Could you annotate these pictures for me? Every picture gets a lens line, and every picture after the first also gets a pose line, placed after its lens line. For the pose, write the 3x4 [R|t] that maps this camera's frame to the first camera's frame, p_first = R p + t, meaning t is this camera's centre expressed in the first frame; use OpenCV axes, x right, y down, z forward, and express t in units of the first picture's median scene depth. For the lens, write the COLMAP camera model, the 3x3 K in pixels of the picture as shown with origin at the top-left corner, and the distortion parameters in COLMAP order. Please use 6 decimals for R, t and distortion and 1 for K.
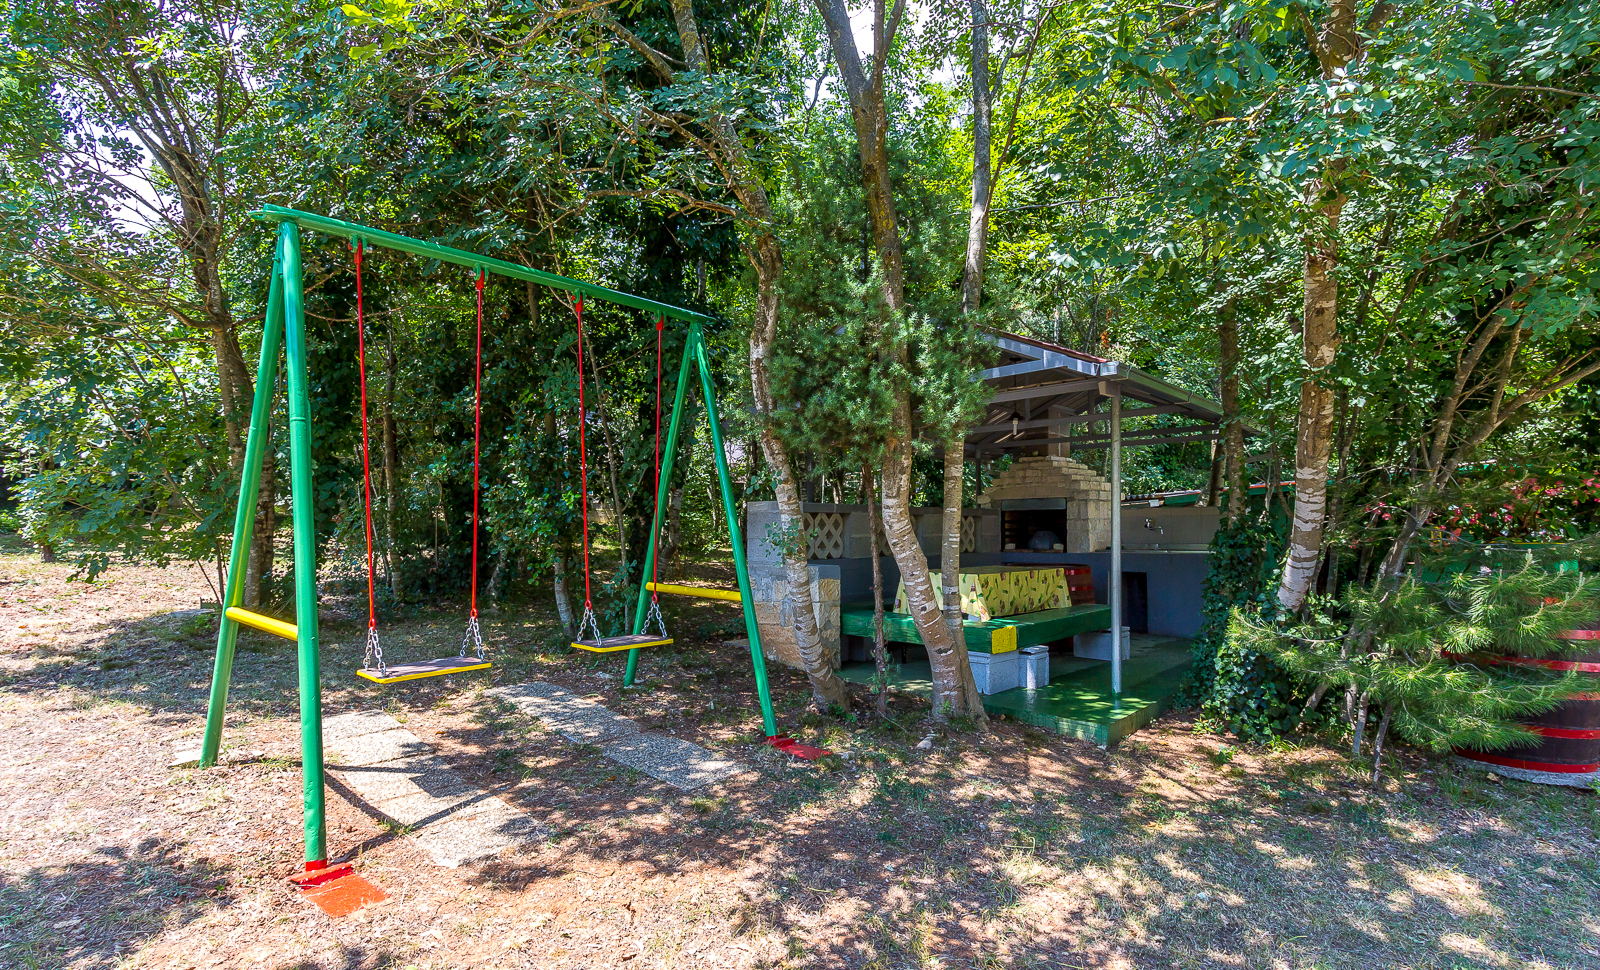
lens RADIAL K [[774.9, 0, 799.7], [0, 774.9, 536.3], [0, 0, 1]] dist [0.004052, 0.000248]
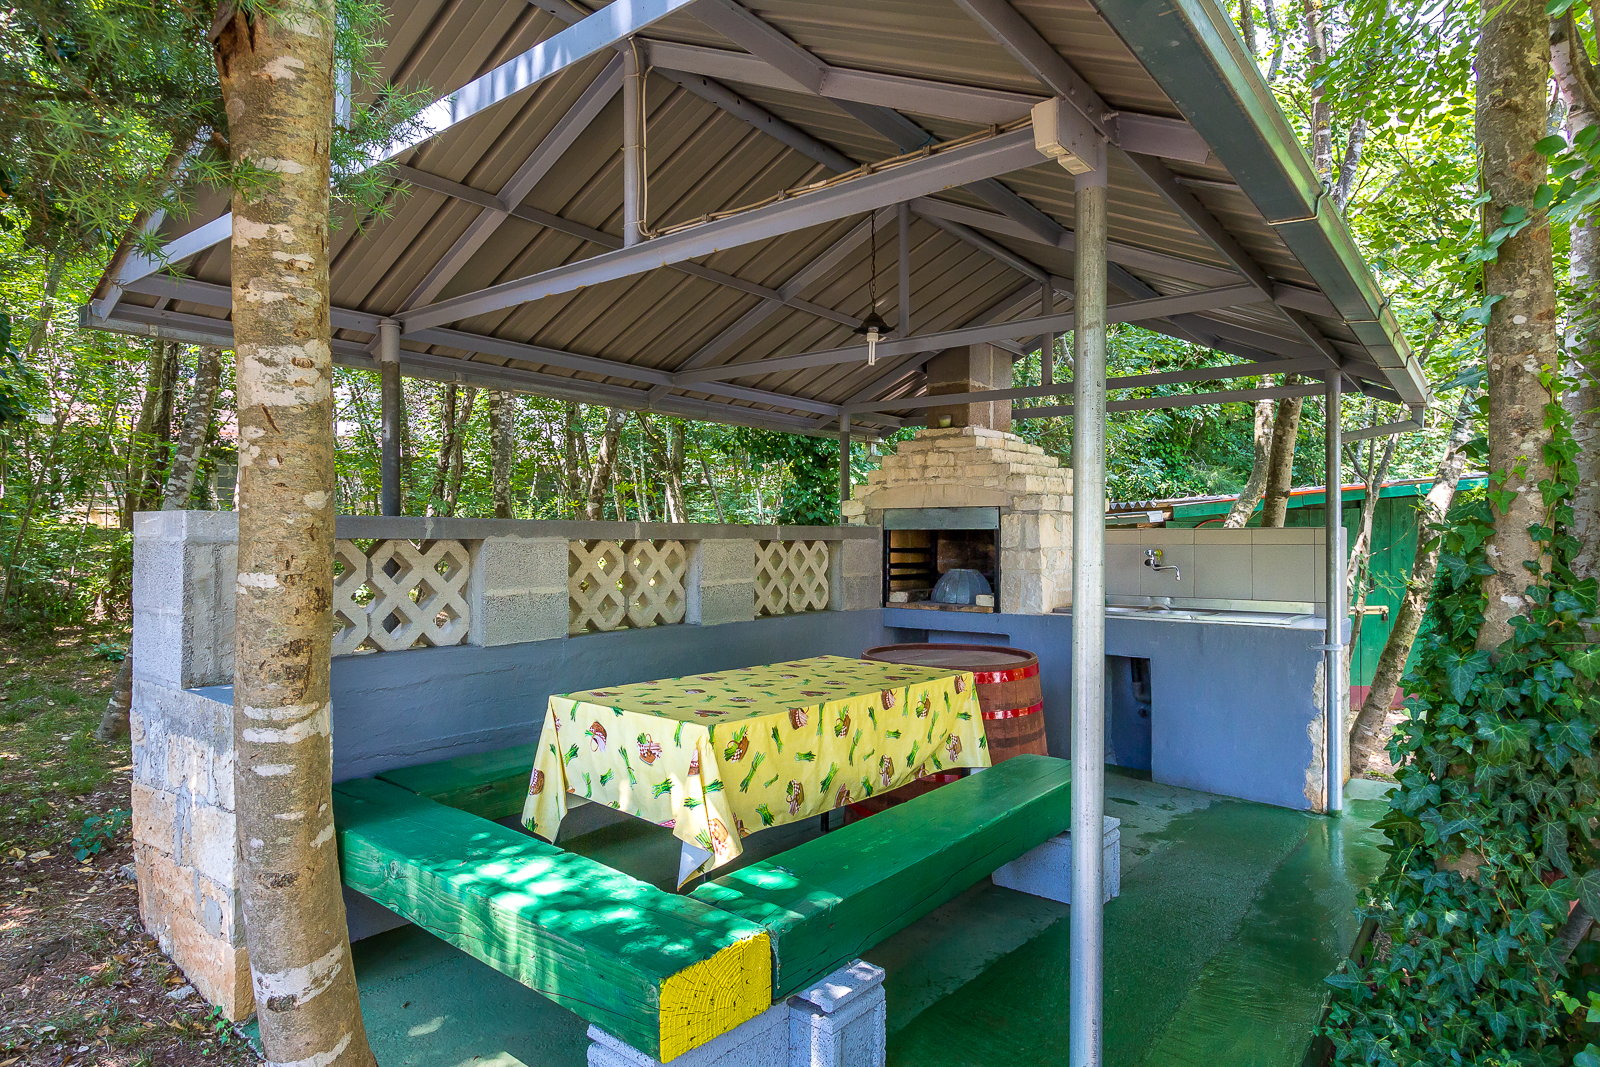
lens RADIAL K [[931.8, 0, 797.6], [0, 931.8, 535.1], [0, 0, 1]] dist [0.017179, 0.001196]
pose [[0.996869, 0.008670, 0.078590, 0.164812], [-0.007787, 0.999903, -0.011536, -0.023154], [-0.078683, 0.010888, 0.996840, 0.399097]]
